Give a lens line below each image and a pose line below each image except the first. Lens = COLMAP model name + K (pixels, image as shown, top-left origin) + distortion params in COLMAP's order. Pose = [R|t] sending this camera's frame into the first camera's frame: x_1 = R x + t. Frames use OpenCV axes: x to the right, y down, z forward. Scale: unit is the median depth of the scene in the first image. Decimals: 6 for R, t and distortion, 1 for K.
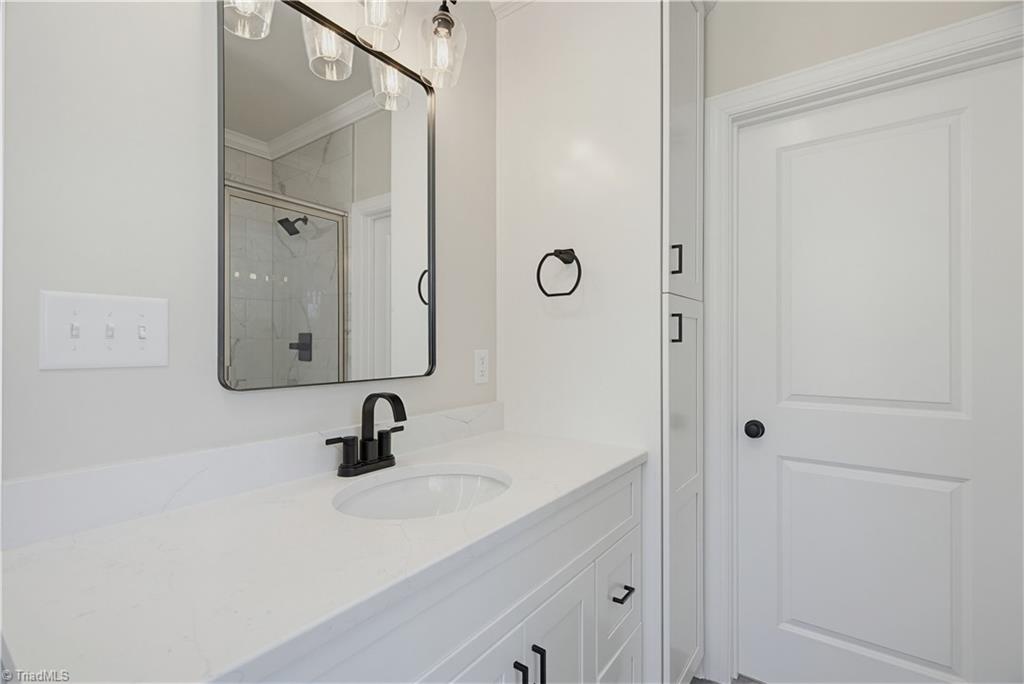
lens RADIAL K [[464.0, 0, 509.1], [0, 464.0, 342.4], [0, 0, 1]] dist [0.004484, -0.000033]
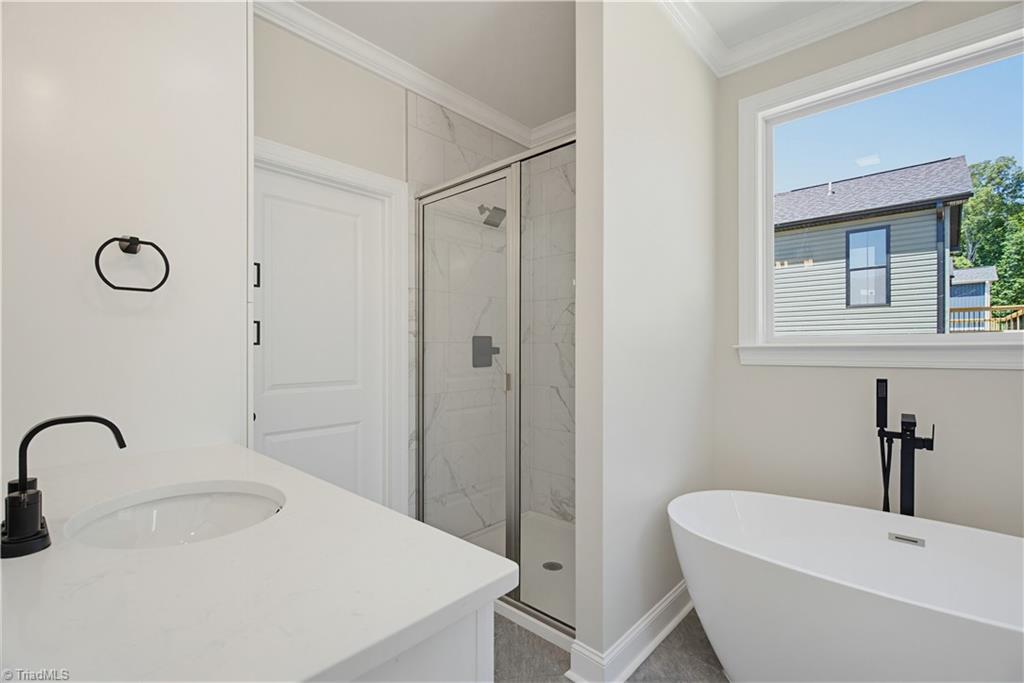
lens RADIAL K [[464.0, 0, 509.1], [0, 464.0, 341.9], [0, 0, 1]] dist [0.004484, -0.000033]
pose [[0.099483, 0.012044, 0.994966, -0.753638], [-0.005530, 0.999918, -0.011551, 0.001701], [-0.995024, -0.004353, 0.099541, 0.236199]]
